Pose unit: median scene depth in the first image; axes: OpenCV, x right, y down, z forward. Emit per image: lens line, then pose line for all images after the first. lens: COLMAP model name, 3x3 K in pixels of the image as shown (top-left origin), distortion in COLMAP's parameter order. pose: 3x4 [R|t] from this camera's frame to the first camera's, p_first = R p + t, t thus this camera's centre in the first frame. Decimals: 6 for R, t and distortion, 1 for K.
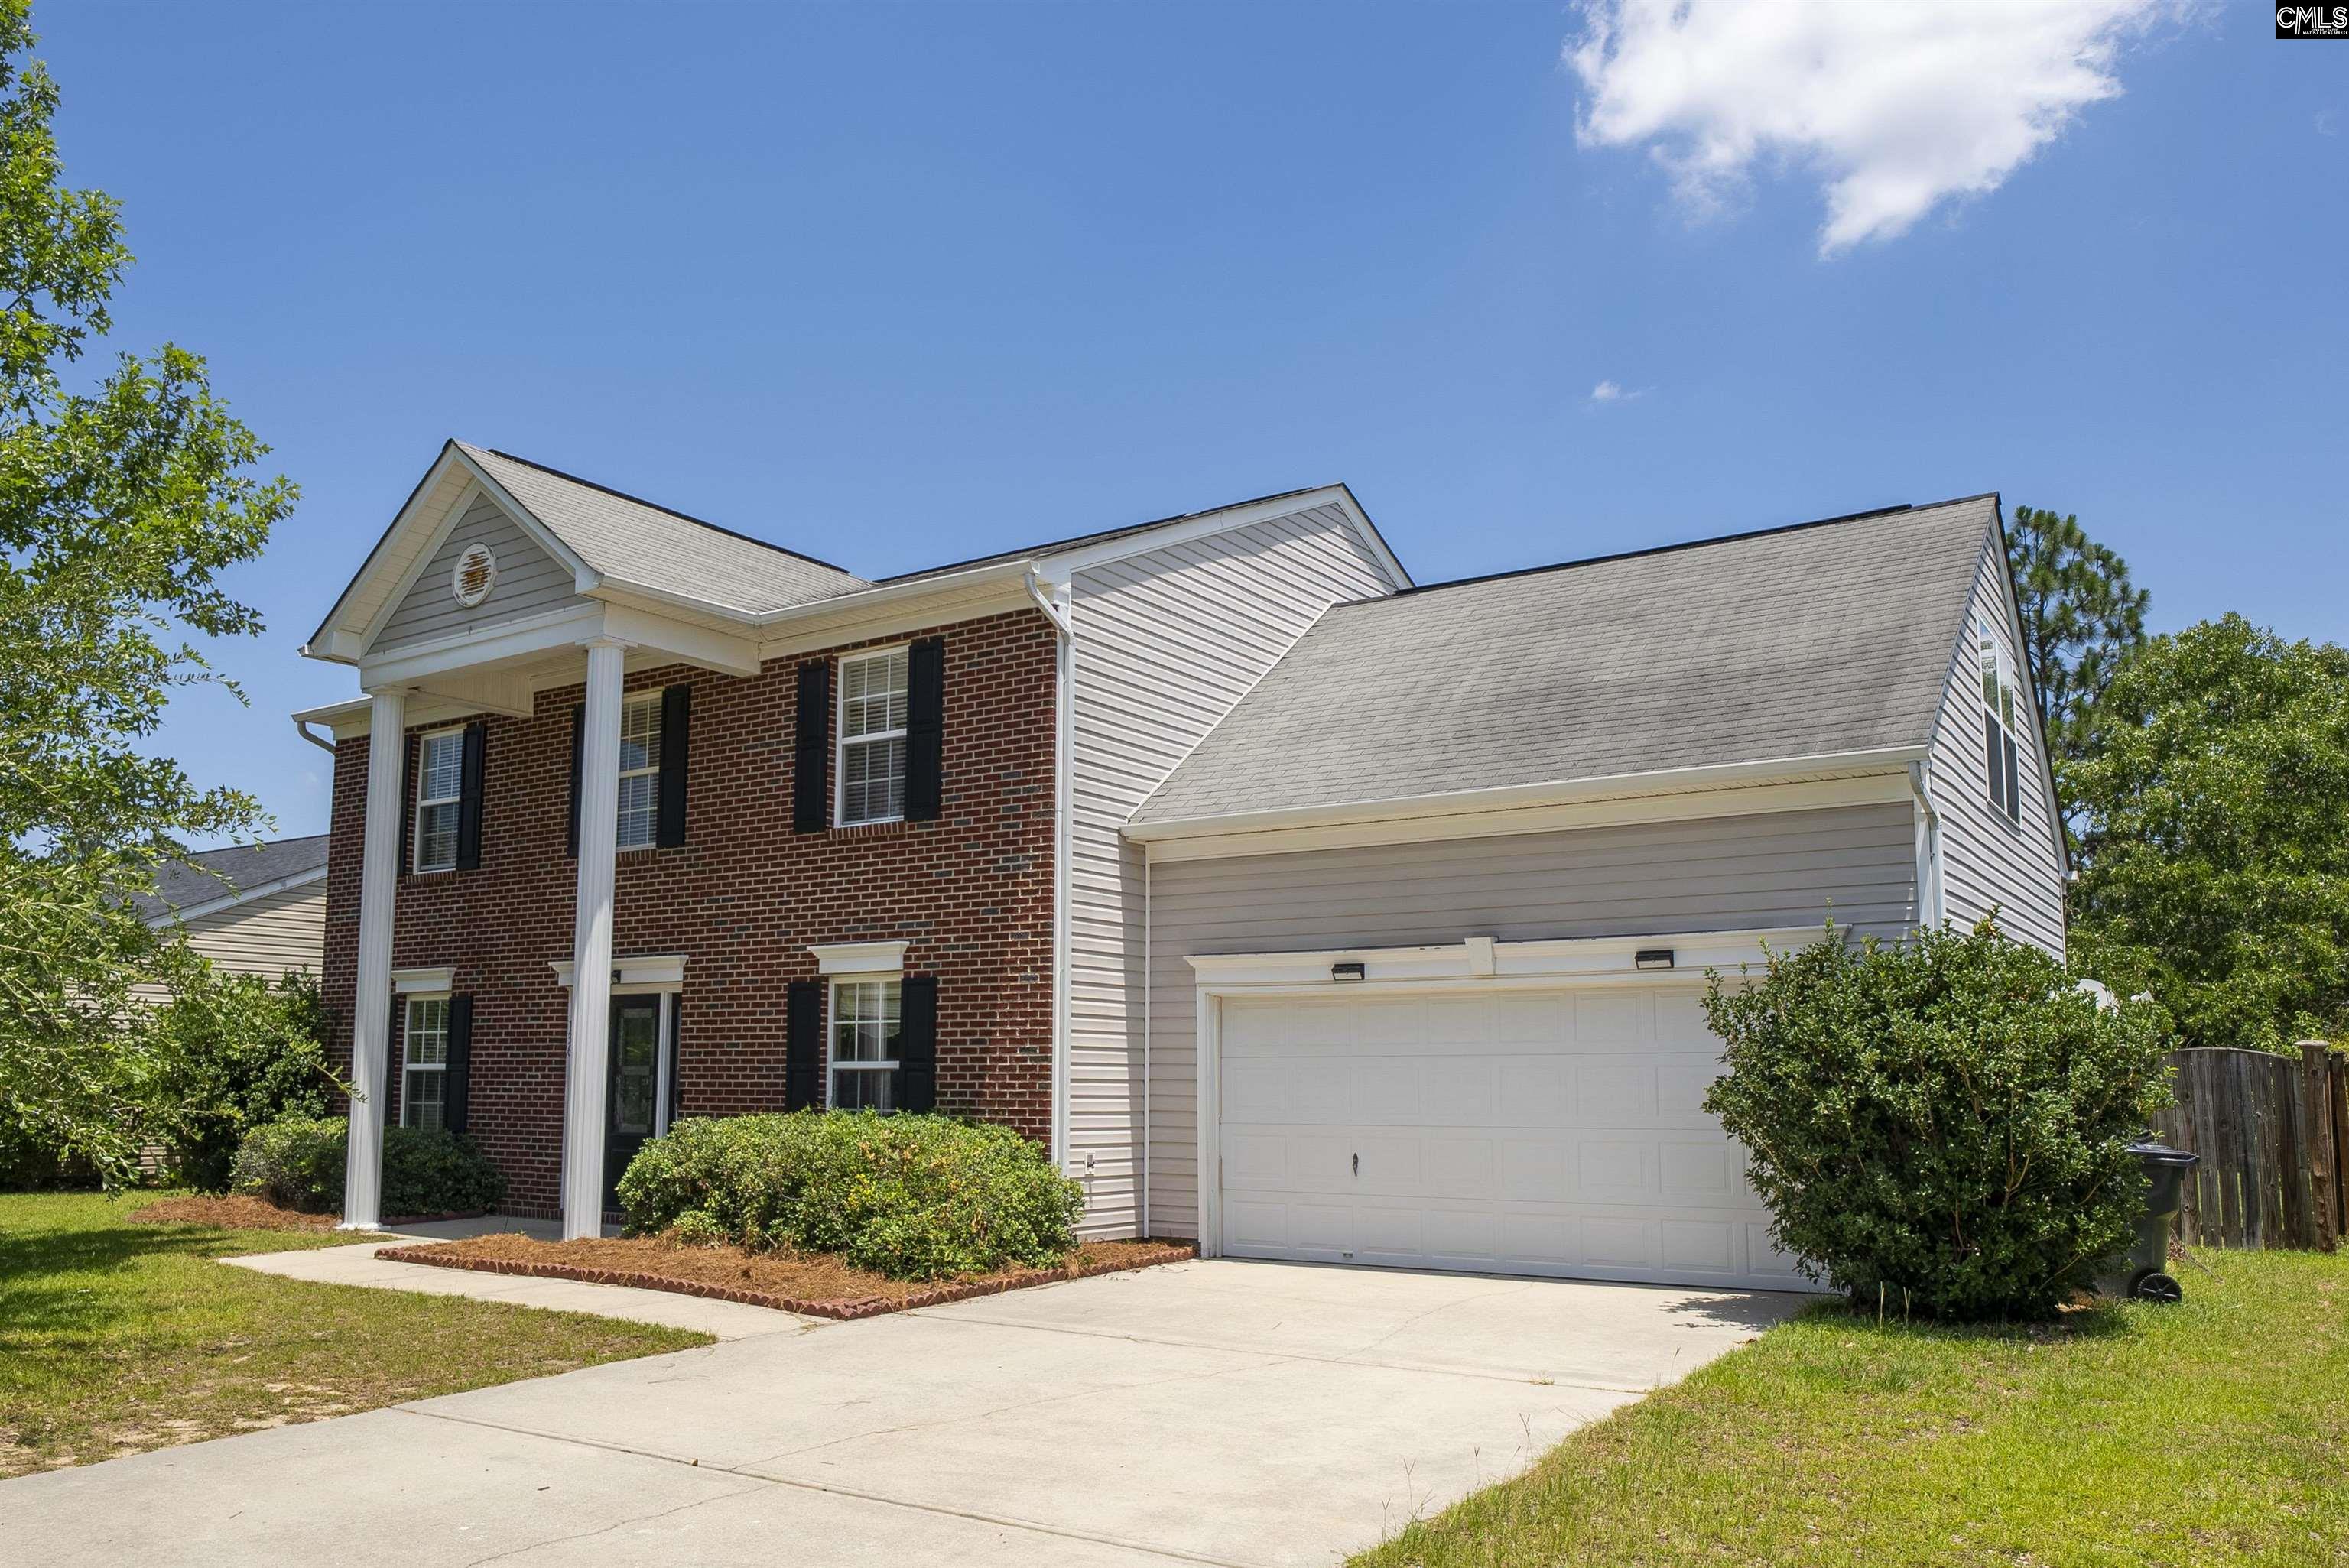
lens RADIAL K [[1685.3, 0, 1175.1], [0, 1685.3, 858.0], [0, 0, 1]] dist [0.000938, -0.002733]
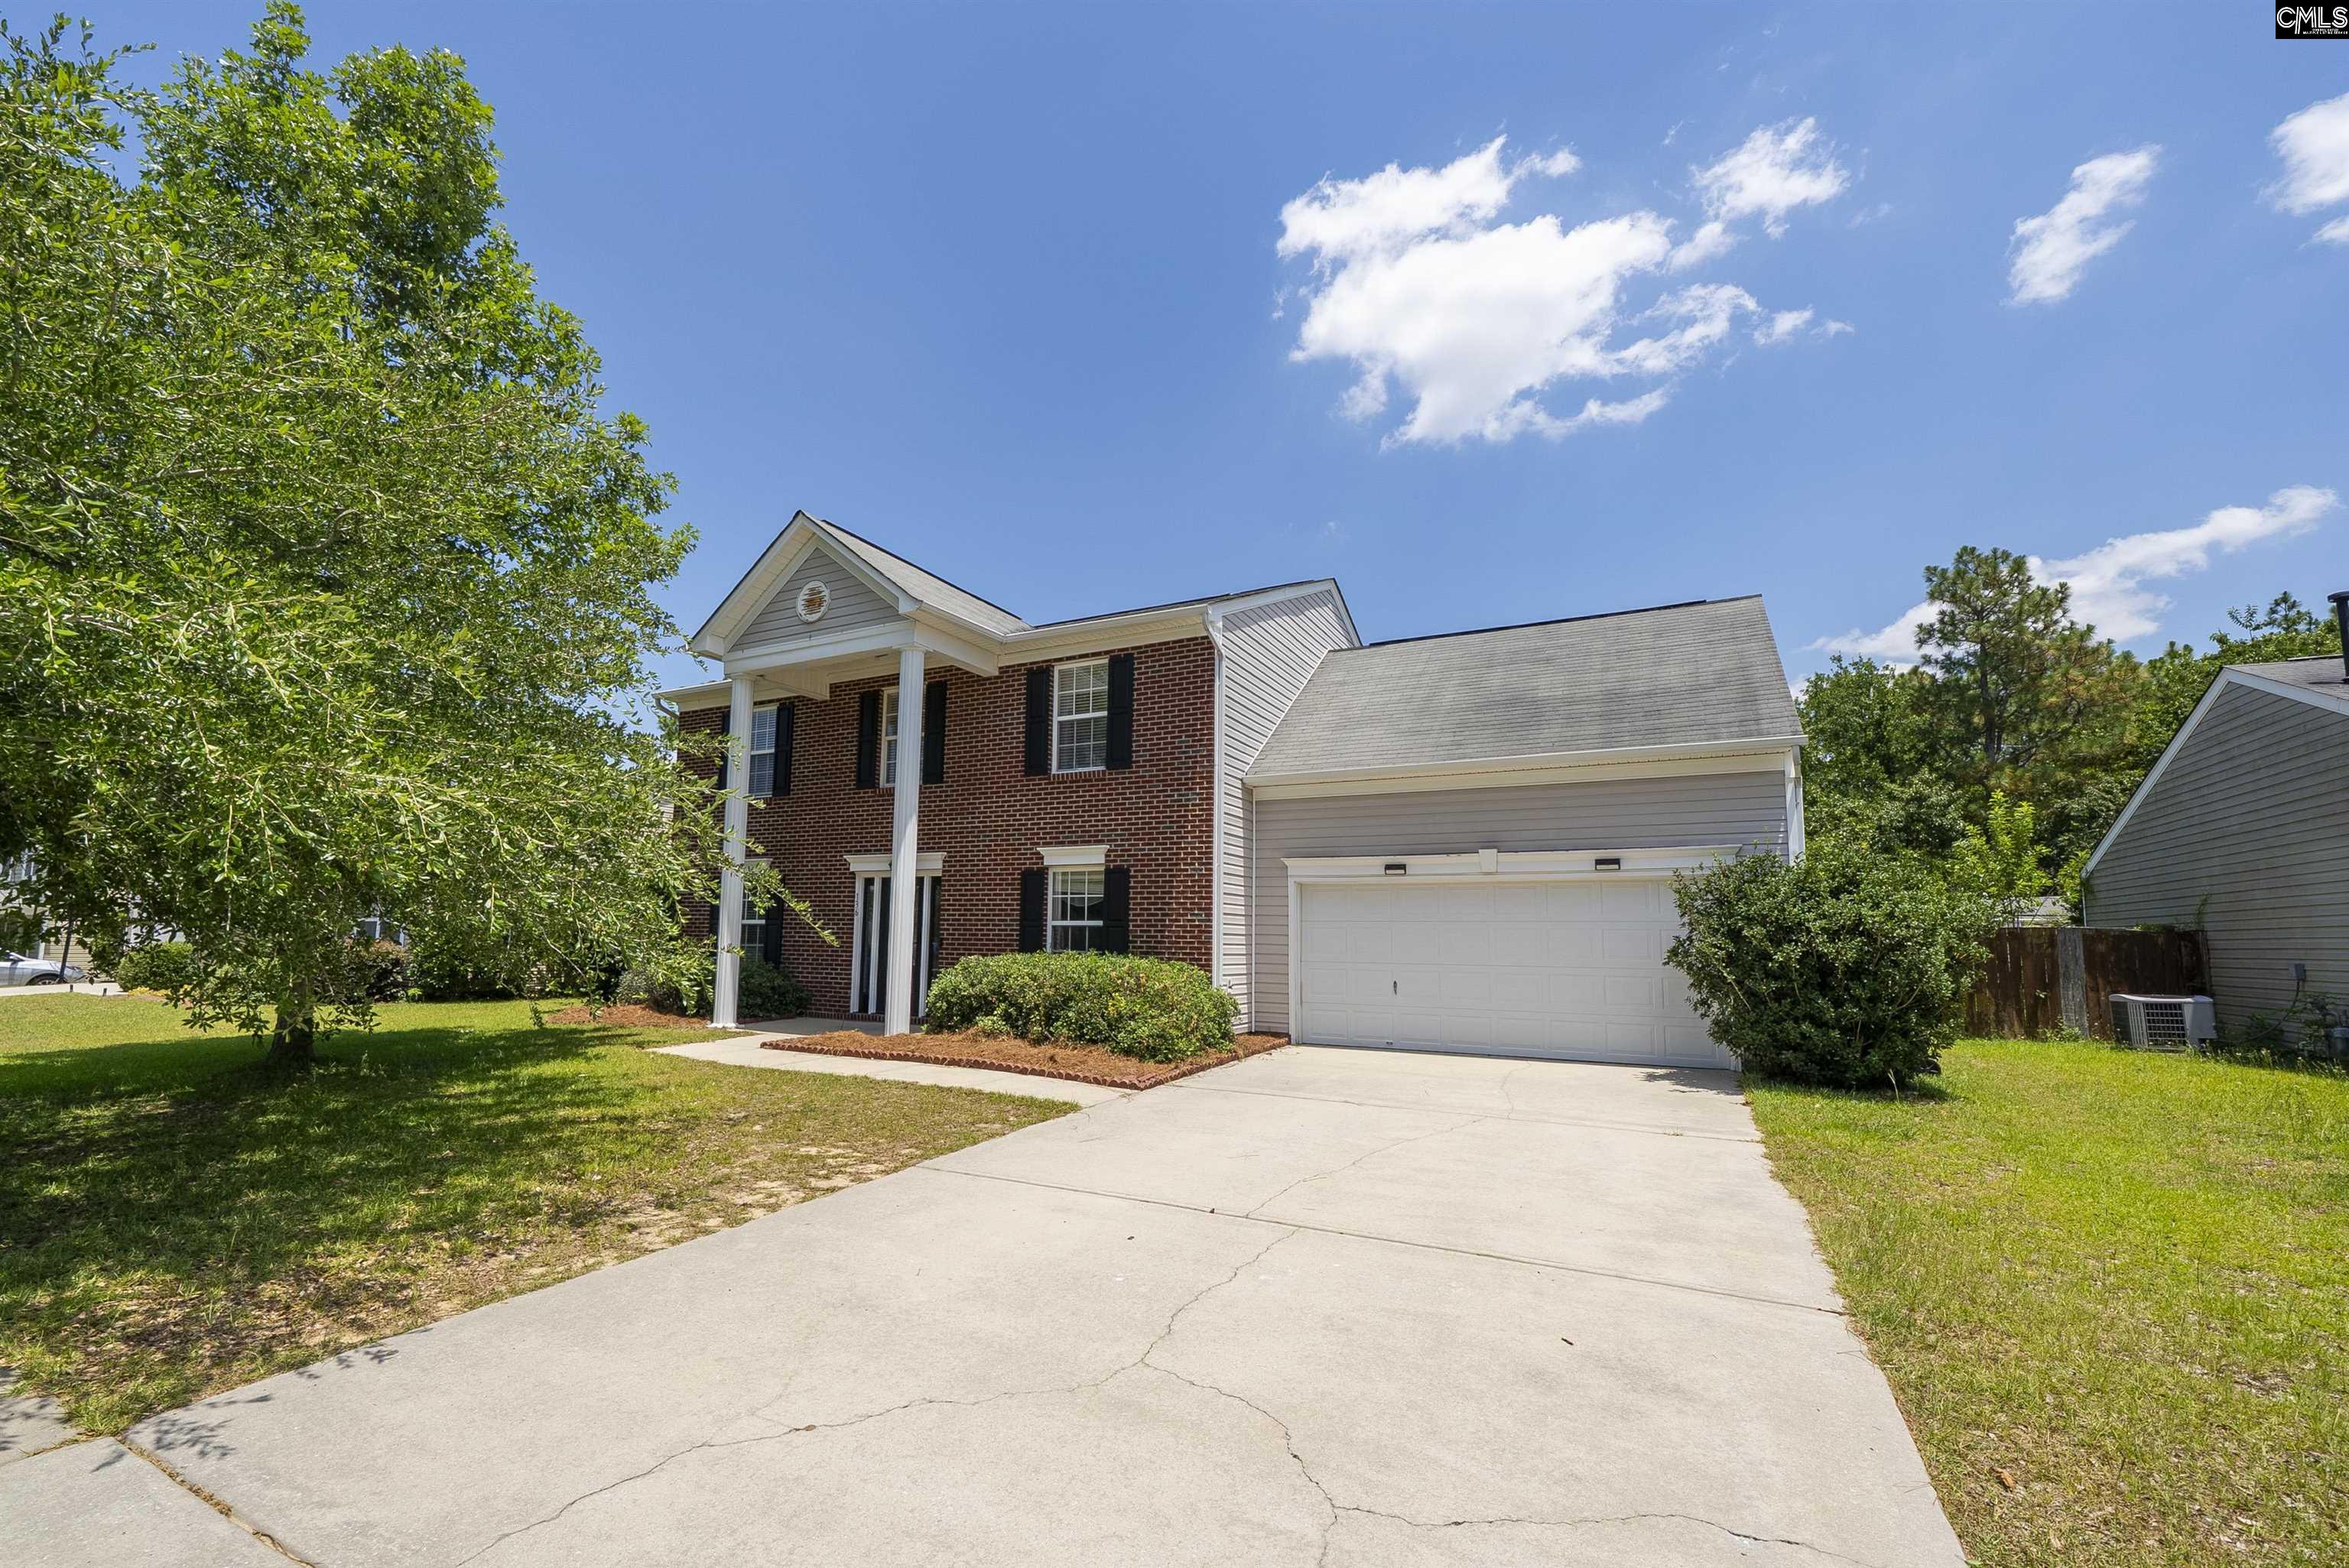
lens RADIAL K [[926.6, 0, 1174.6], [0, 926.6, 832.8], [0, 0, 1]] dist [0.017476, -0.000014]
pose [[0.992983, 0.022613, 0.116076, -0.198848], [-0.025025, 0.999499, 0.019361, 0.019136], [-0.115580, -0.022130, 0.993052, 0.129082]]
